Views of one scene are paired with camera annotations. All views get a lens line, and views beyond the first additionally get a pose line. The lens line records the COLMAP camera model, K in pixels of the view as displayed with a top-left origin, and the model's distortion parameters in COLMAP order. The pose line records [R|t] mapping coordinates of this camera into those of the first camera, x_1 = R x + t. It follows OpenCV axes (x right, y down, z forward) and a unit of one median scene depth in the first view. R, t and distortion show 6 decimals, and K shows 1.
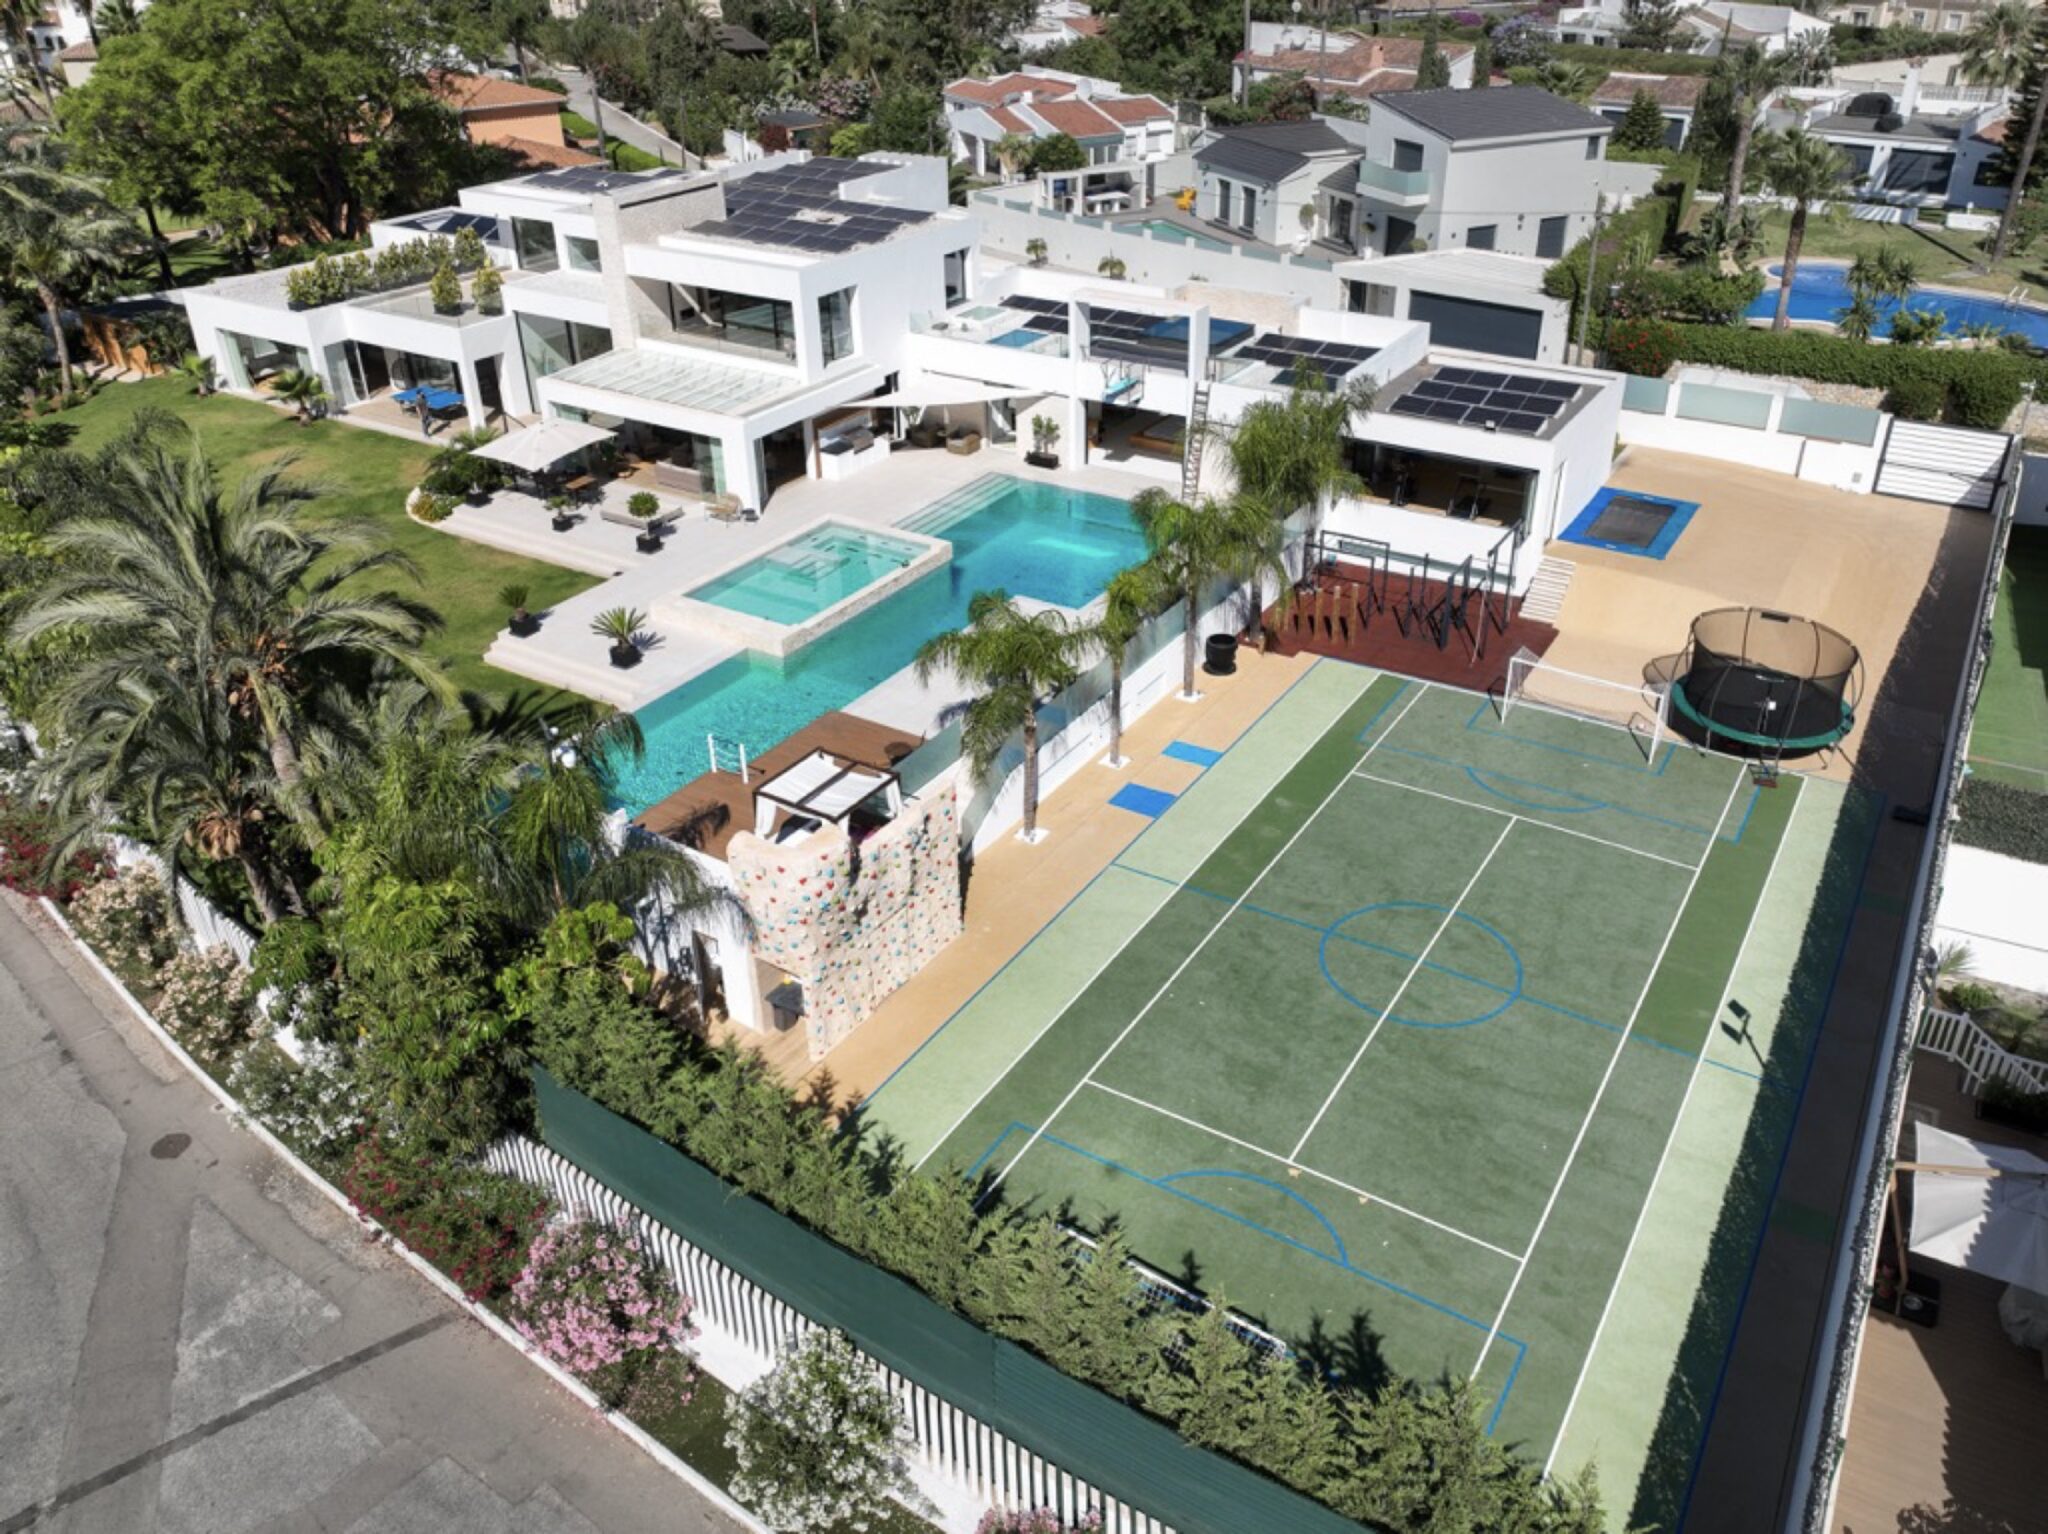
lens RADIAL K [[1441.4, 0, 1024.0], [0, 1441.4, 767.0], [0, 0, 1]] dist [-0.009853, 0.018261]
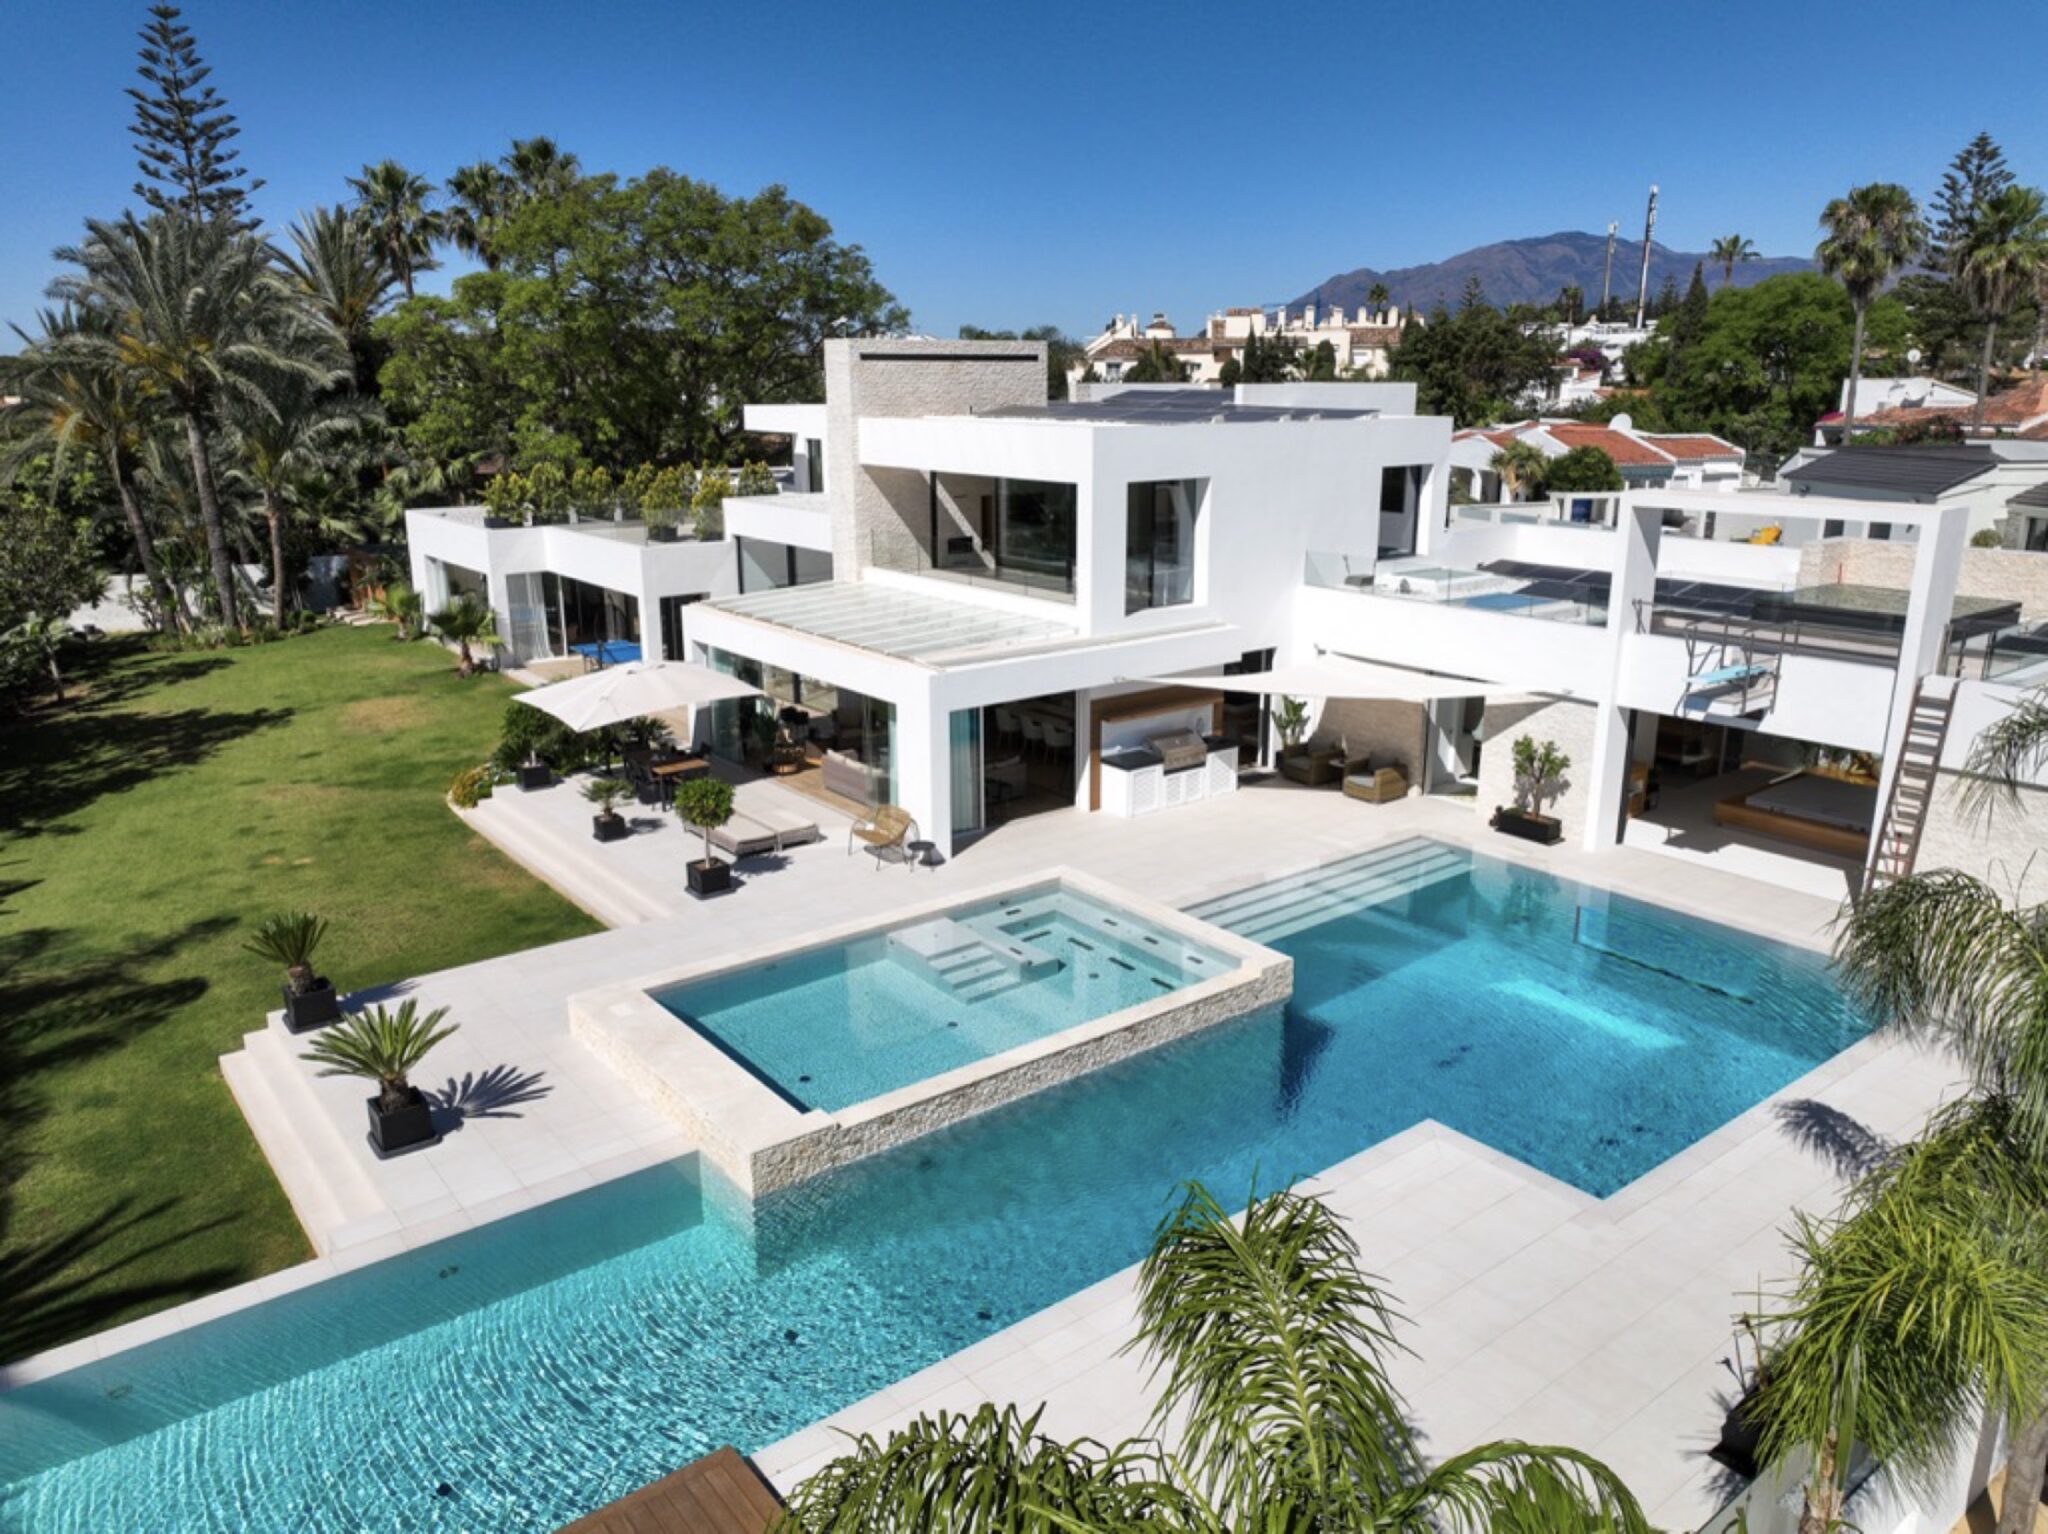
lens RADIAL K [[1427.9, 0, 1096.8], [0, 1427.9, 766.5], [0, 0, 1]] dist [0.011246, 0.001299]
pose [[0.956145, 0.104072, -0.273781, 0.003637], [-0.177015, 0.950044, -0.257063, -0.079035], [0.233351, 0.294253, 0.926802, 0.500283]]
